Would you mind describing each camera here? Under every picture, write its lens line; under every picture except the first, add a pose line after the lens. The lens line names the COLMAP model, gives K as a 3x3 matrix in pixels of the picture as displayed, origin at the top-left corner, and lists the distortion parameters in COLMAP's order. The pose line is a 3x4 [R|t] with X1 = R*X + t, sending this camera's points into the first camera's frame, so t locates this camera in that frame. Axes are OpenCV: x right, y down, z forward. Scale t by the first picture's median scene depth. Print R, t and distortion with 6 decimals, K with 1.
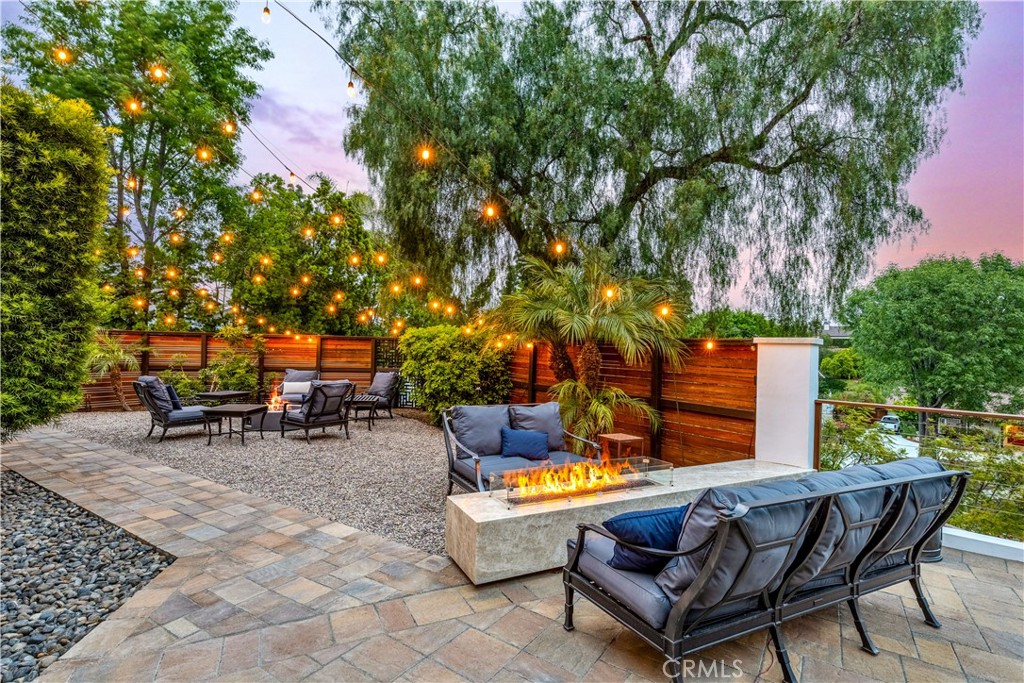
lens RADIAL K [[521.0, 0, 512.0], [0, 521.0, 341.5], [0, 0, 1]] dist [0.021985, -0.000057]
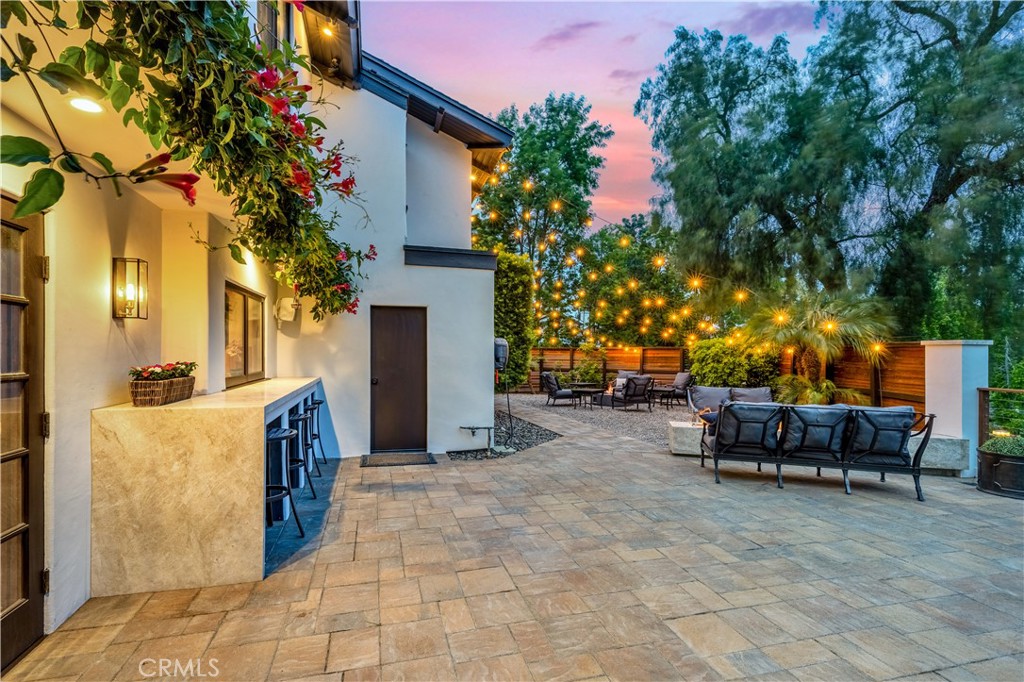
lens RADIAL K [[469.6, 0, 510.6], [0, 469.6, 355.8], [0, 0, 1]] dist [0.001175, 0.000105]
pose [[0.789936, -0.016524, -0.612966, 0.191094], [0.022347, 0.999749, 0.001849, 0.002046], [0.612781, -0.015158, 0.790107, -0.323361]]
